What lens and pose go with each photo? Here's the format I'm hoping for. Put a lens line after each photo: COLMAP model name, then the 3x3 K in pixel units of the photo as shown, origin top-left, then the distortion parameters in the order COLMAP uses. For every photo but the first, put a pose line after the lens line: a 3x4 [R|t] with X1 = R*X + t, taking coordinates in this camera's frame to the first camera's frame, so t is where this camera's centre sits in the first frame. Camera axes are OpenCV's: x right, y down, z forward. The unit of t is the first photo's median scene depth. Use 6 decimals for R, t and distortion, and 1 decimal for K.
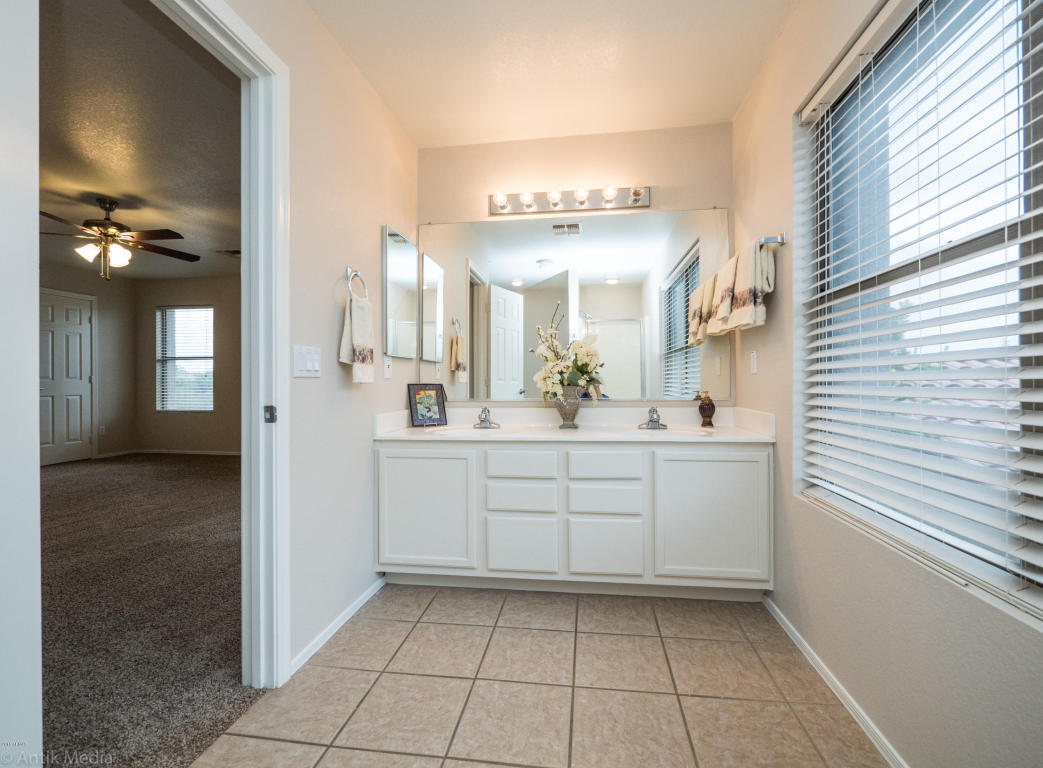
lens RADIAL K [[460.9, 0, 521.5], [0, 460.9, 384.0], [0, 0, 1]] dist [0.002242, 0.000193]
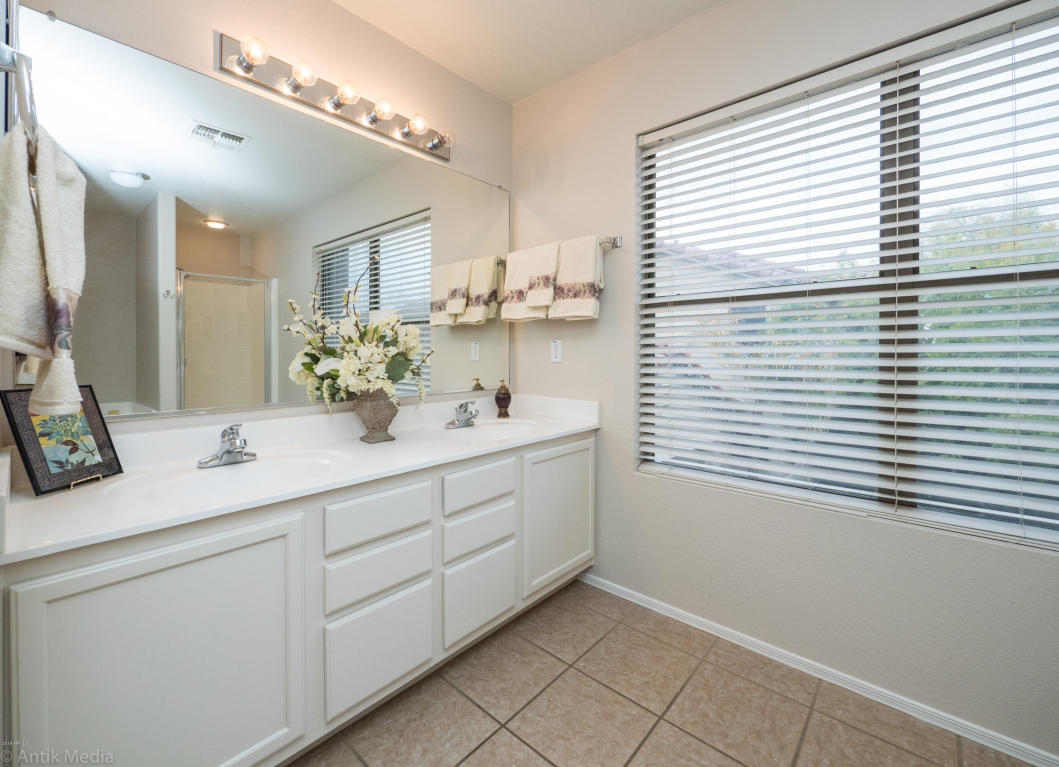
lens RADIAL K [[455.3, 0, 529.4], [0, 455.3, 359.6], [0, 0, 1]] dist [-0.001025, 0.000088]
pose [[0.547464, -0.004611, 0.836817, -0.418435], [-0.003005, 0.999968, 0.007476, -0.039692], [-0.836824, -0.006607, 0.547432, 0.530833]]
